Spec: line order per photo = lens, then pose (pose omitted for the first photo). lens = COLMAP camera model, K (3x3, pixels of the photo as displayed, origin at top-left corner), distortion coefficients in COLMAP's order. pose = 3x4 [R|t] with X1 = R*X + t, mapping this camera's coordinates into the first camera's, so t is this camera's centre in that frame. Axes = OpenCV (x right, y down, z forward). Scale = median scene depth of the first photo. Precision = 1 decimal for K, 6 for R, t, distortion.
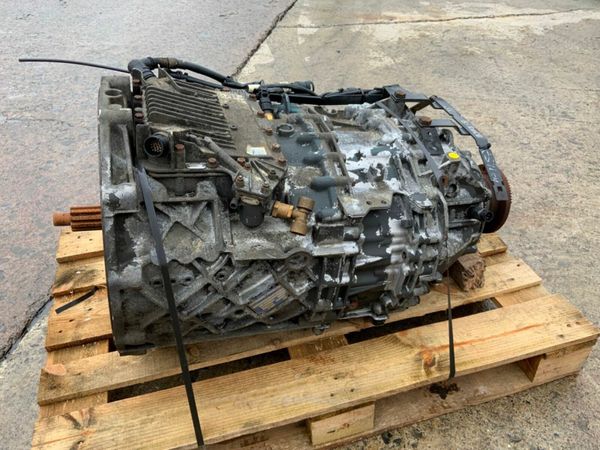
lens RADIAL K [[501.0, 0, 300.0], [0, 501.0, 225.0], [0, 0, 1]] dist [0.035371, -0.071717]
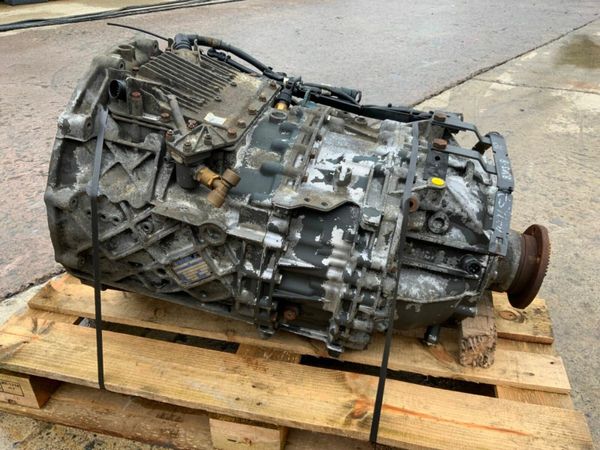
lens RADIAL K [[501.0, 0, 300.0], [0, 501.0, 225.0], [0, 0, 1]] dist [0.035371, -0.071717]
pose [[0.875850, 0.266121, -0.402576, 0.468885], [-0.306651, 0.951044, -0.038471, 0.036144], [0.372629, 0.157145, 0.914578, 0.153733]]
